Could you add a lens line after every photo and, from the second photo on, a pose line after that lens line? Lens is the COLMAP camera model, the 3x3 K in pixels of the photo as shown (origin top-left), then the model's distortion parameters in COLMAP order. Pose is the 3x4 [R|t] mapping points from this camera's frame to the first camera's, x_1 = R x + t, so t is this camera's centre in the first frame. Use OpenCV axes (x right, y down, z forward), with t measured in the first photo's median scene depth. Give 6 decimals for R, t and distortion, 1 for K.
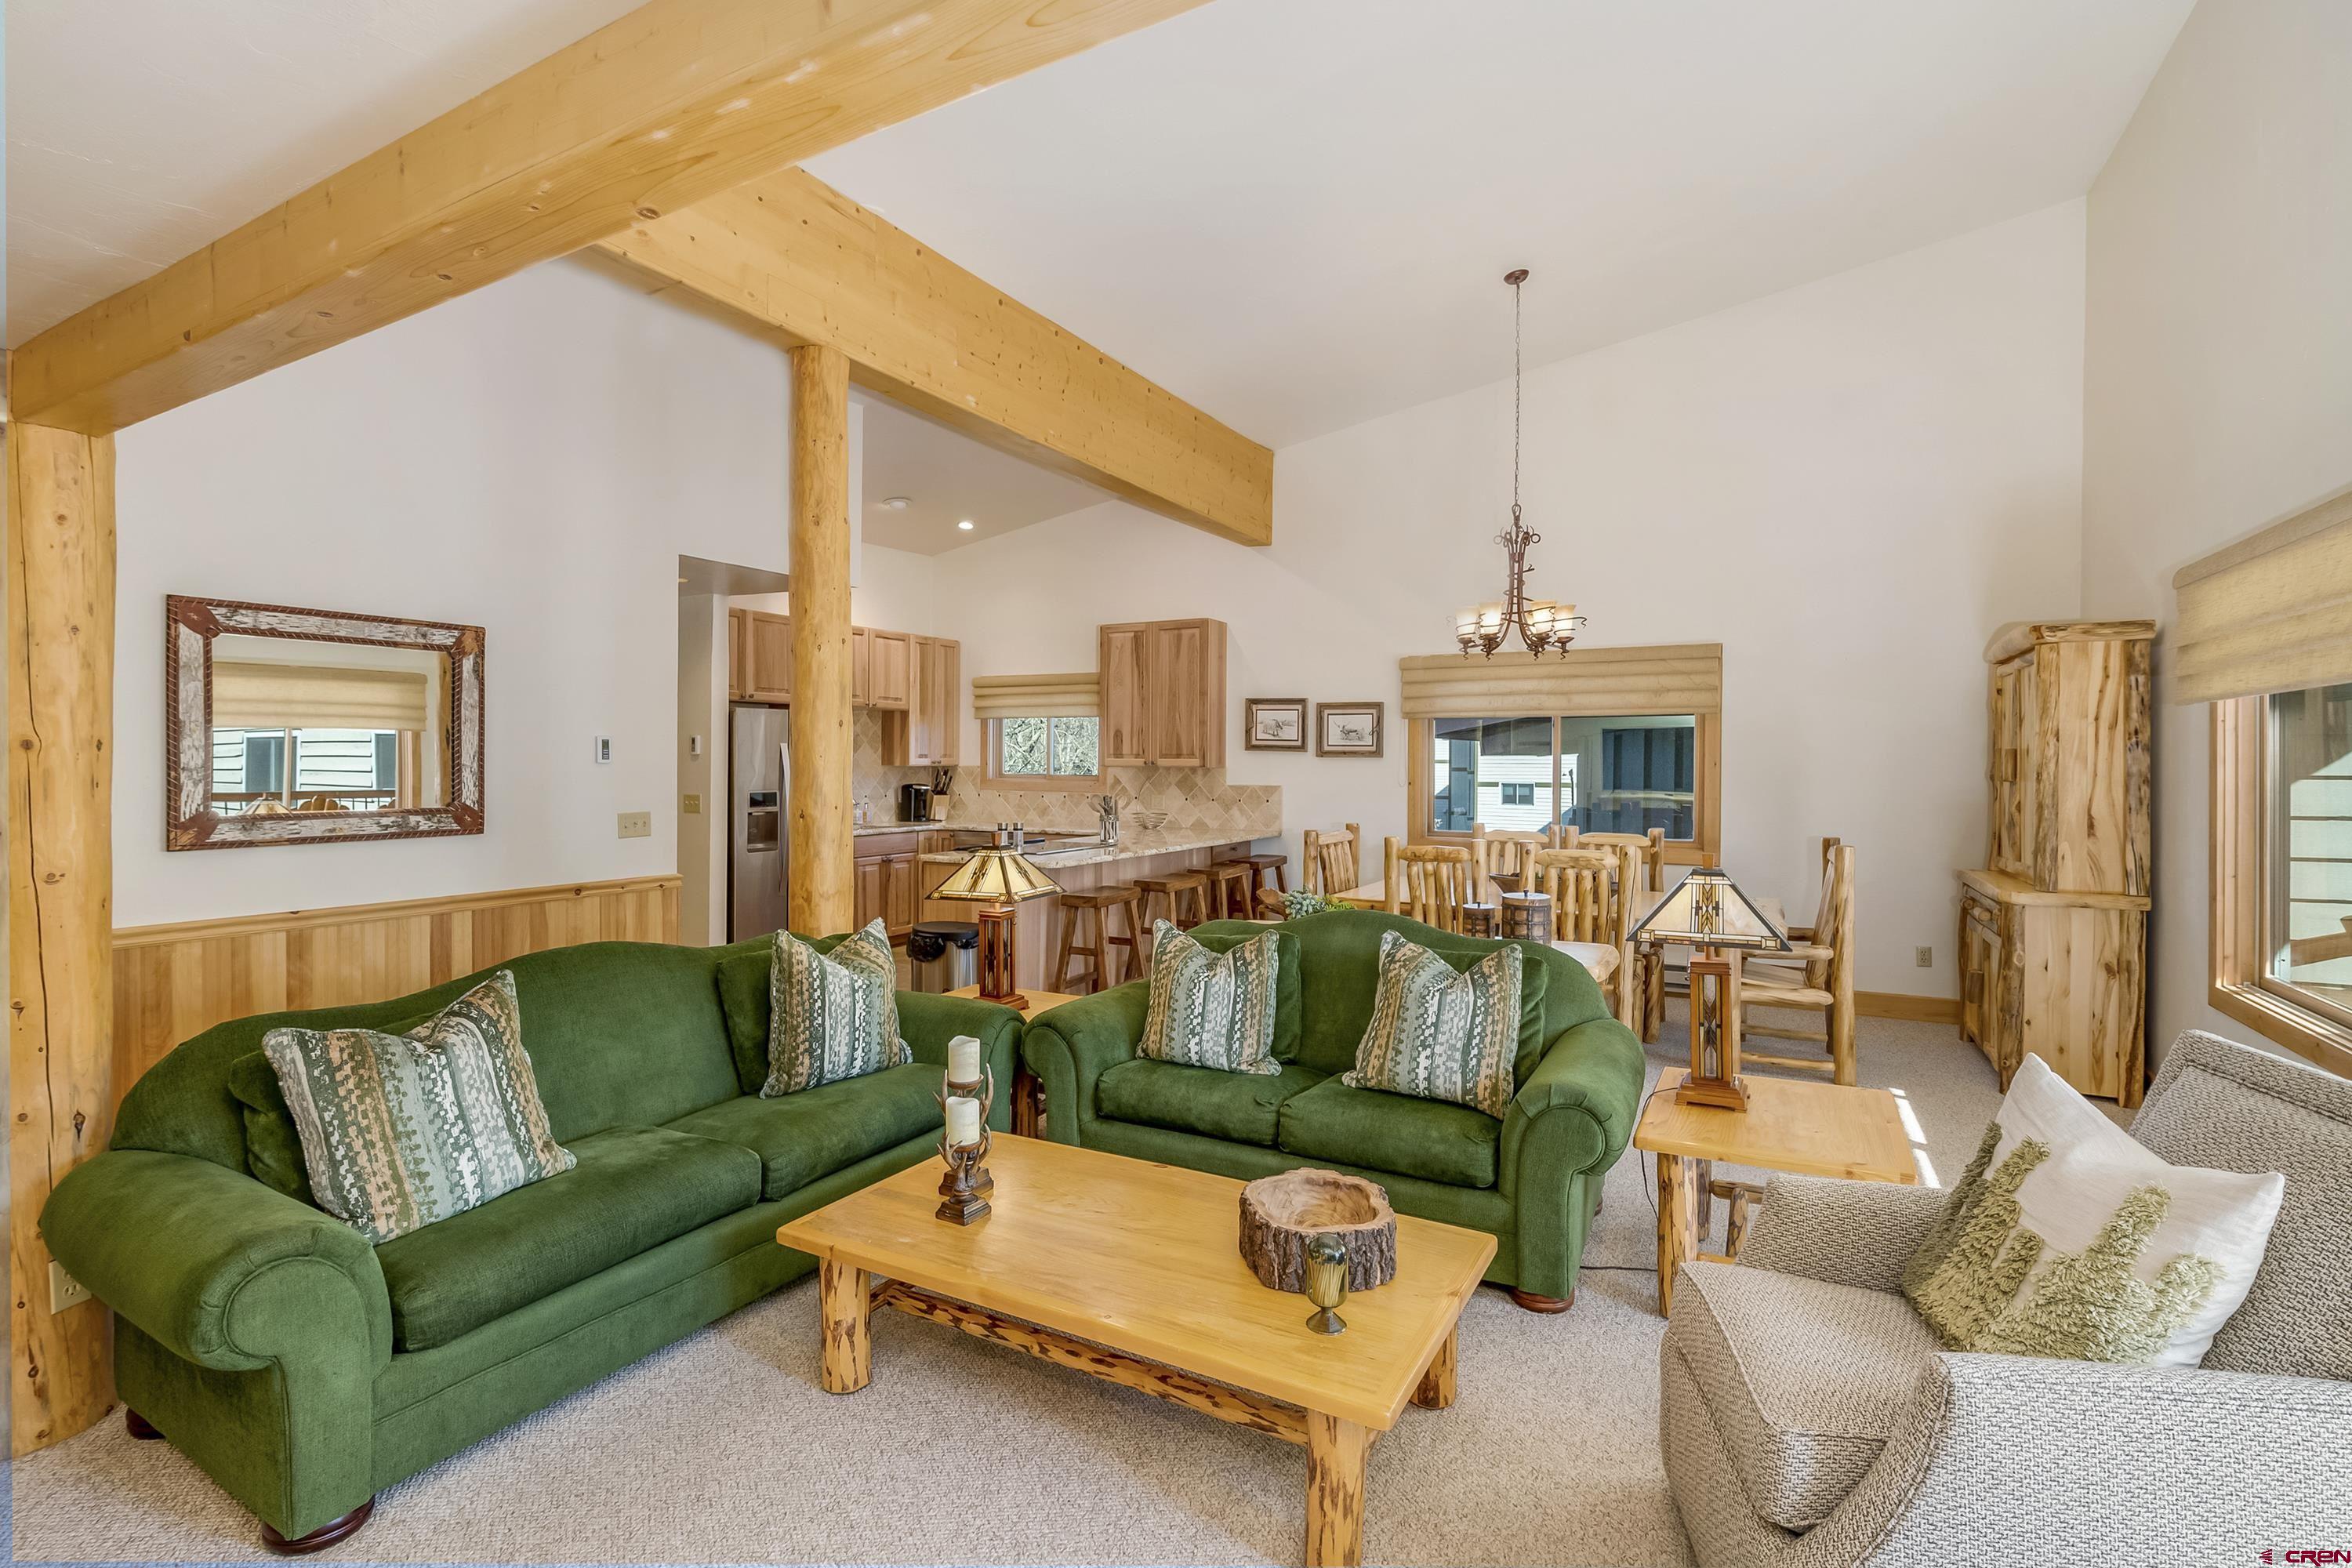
lens RADIAL K [[1073.0, 0, 1165.2], [0, 1073.0, 771.4], [0, 0, 1]] dist [-0.005218, -0.000189]
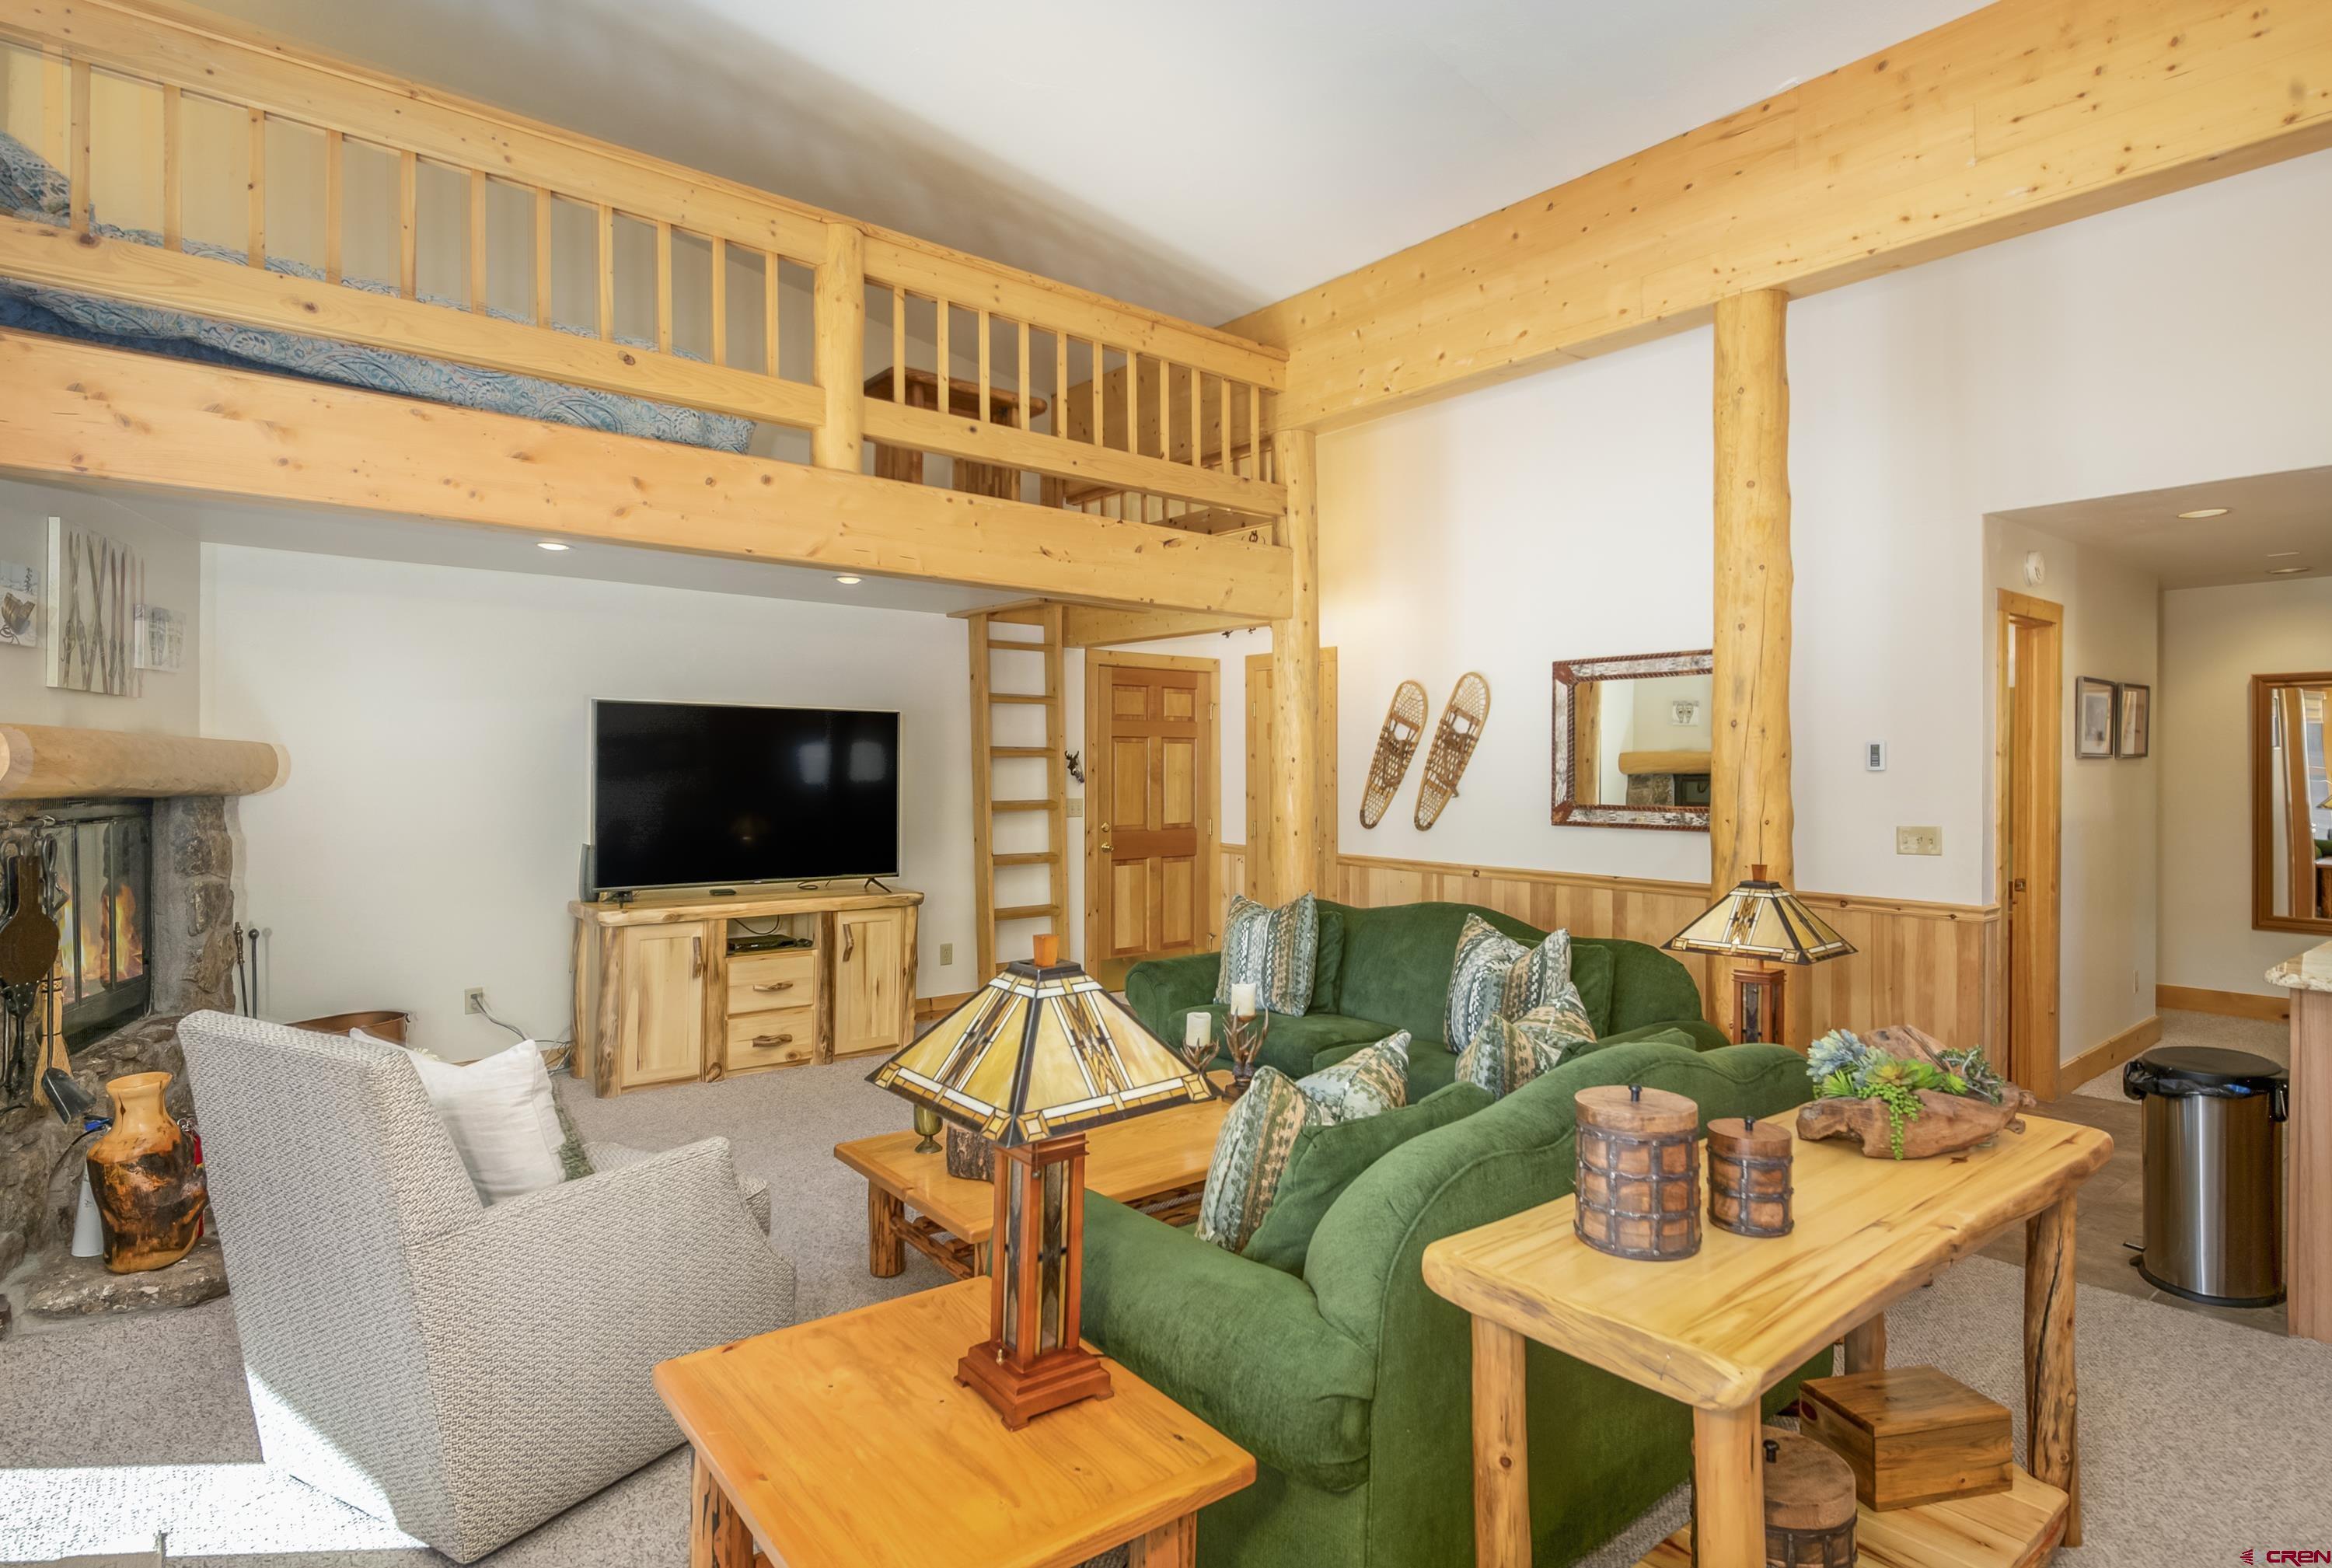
lens RADIAL K [[1189.5, 0, 1155.7], [0, 1189.5, 771.7], [0, 0, 1]] dist [-0.004885, 0.000057]
pose [[-0.372566, 0.001190, -0.928005, 0.420198], [-0.010936, 0.999924, 0.005672, -0.003381], [0.927941, 0.012262, -0.372525, 0.512057]]
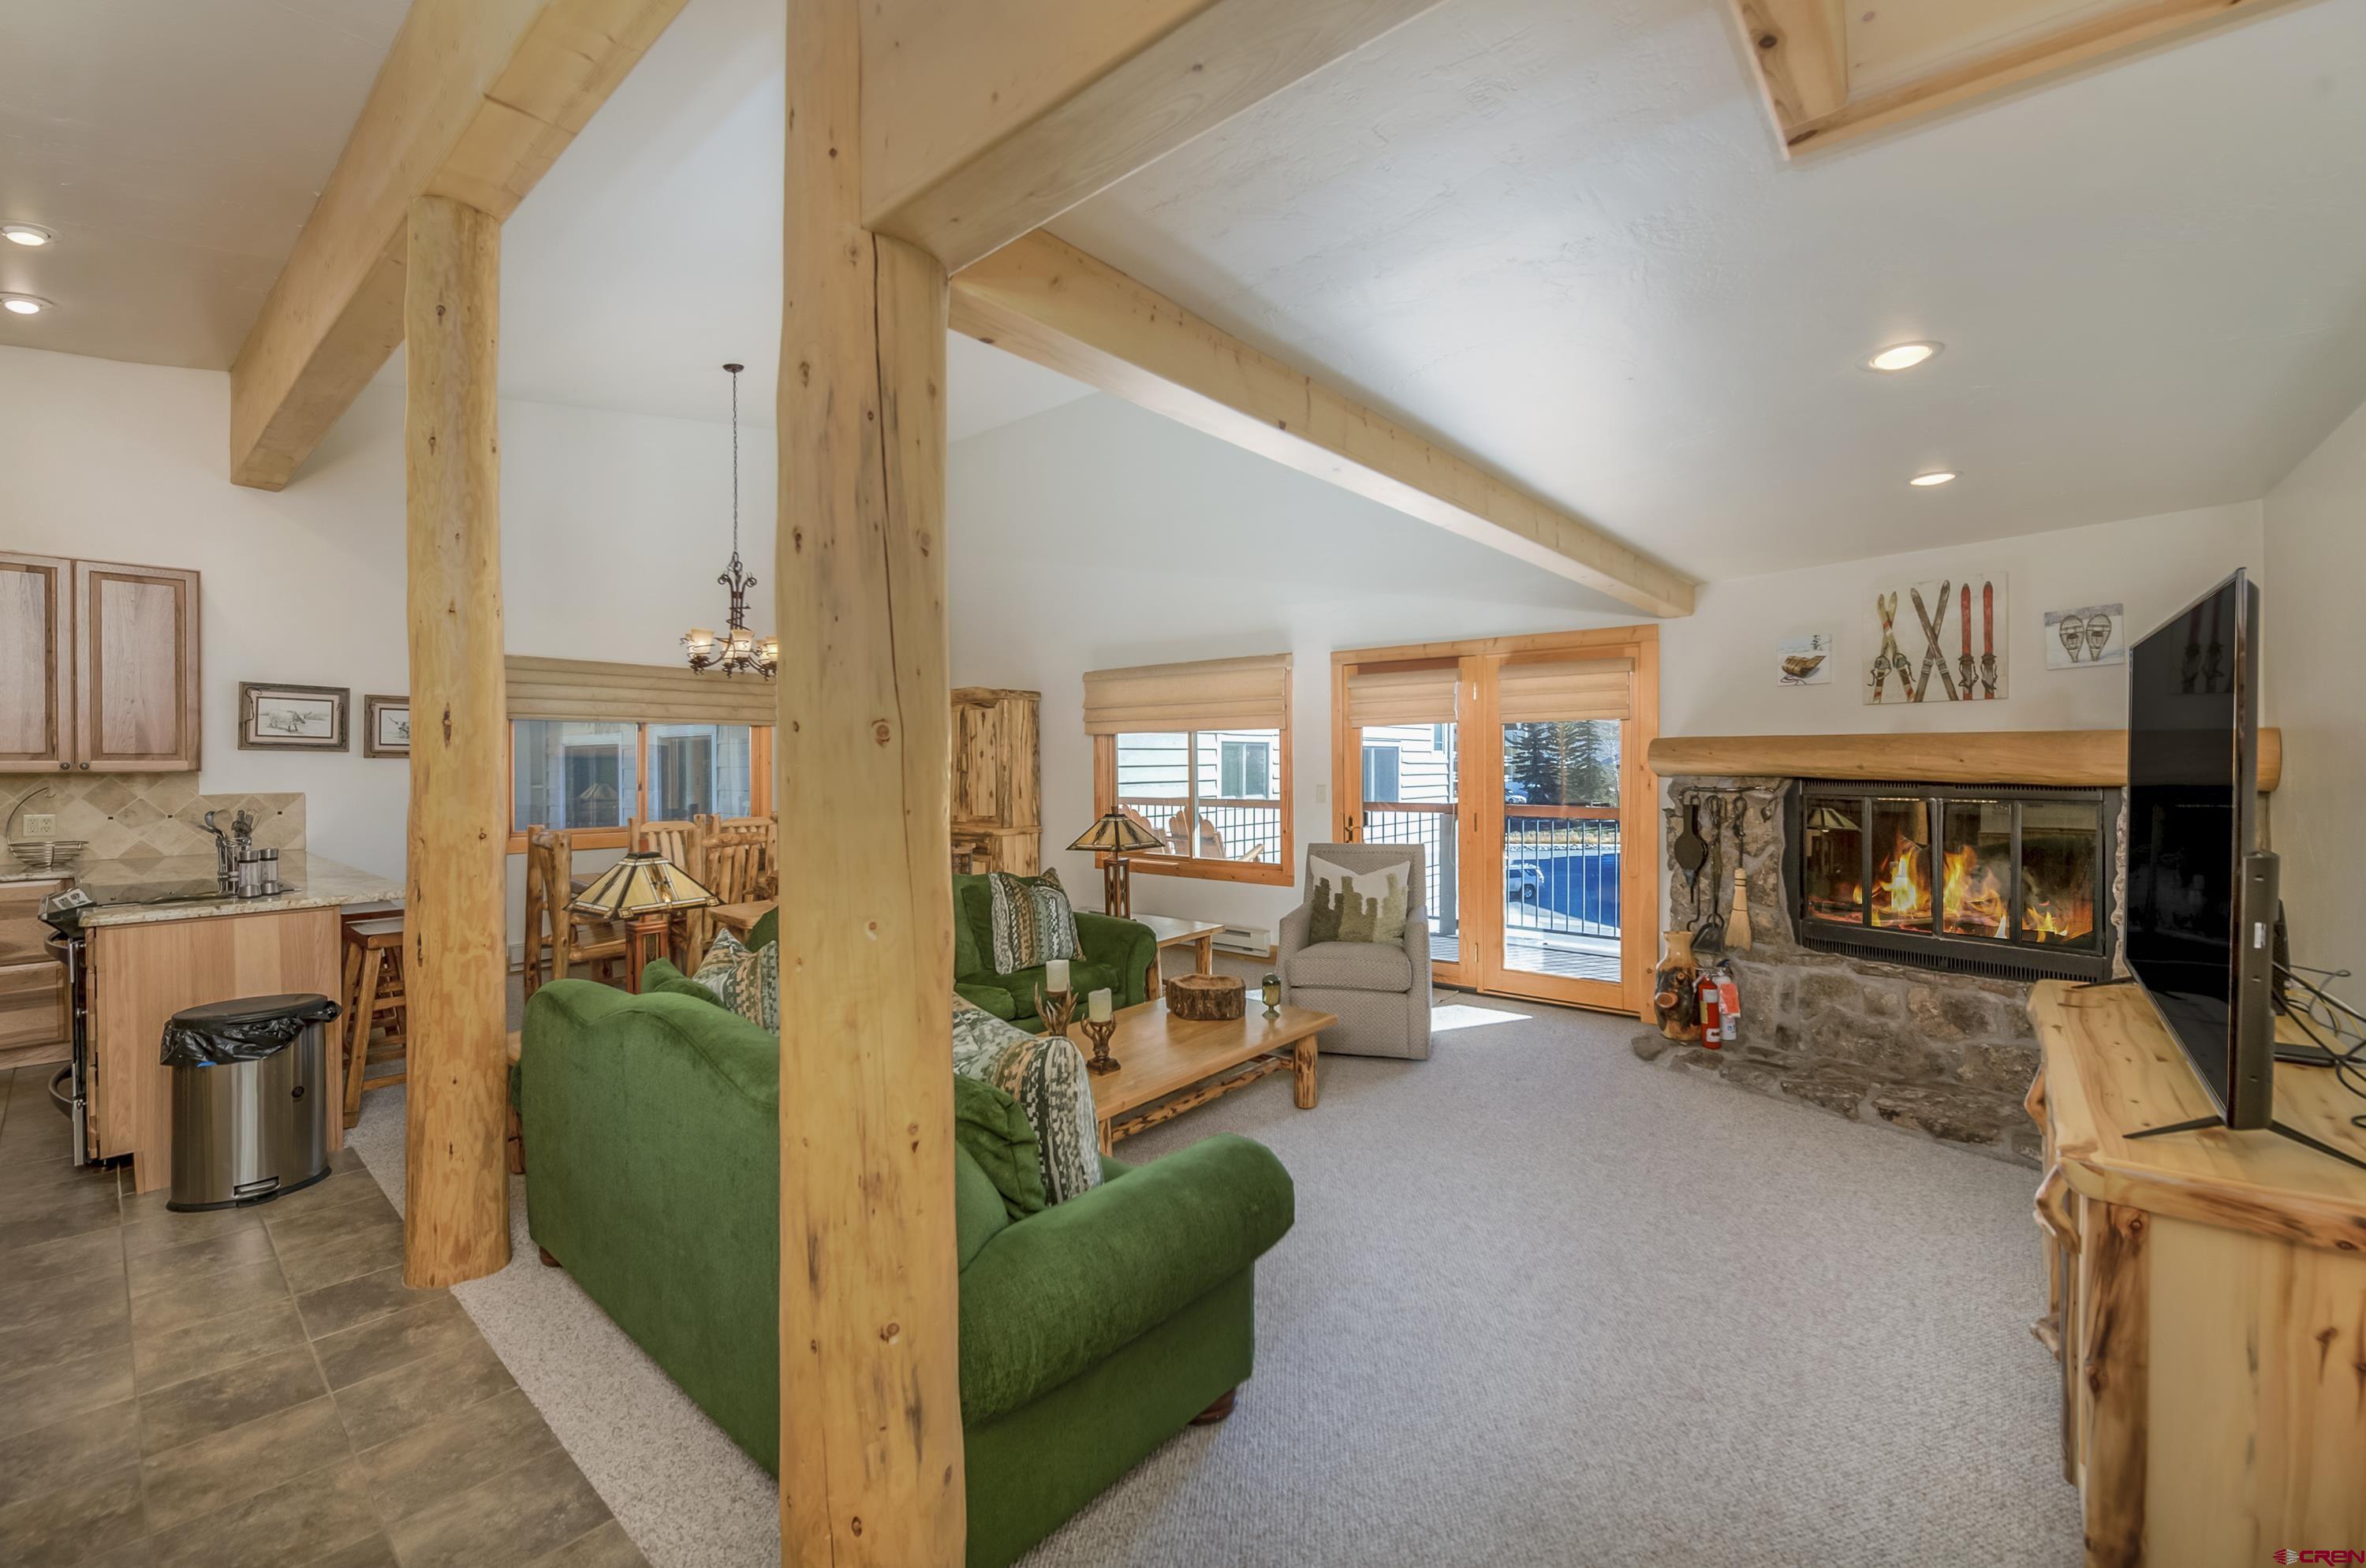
lens RADIAL K [[972.5, 0, 1175.8], [0, 972.5, 770.6], [0, 0, 1]] dist [-0.012636, -0.000478]
pose [[0.194082, -0.013094, 0.980898, -0.496238], [0.014074, 0.999845, 0.010563, -0.002053], [-0.980884, 0.011755, 0.194237, 0.216154]]
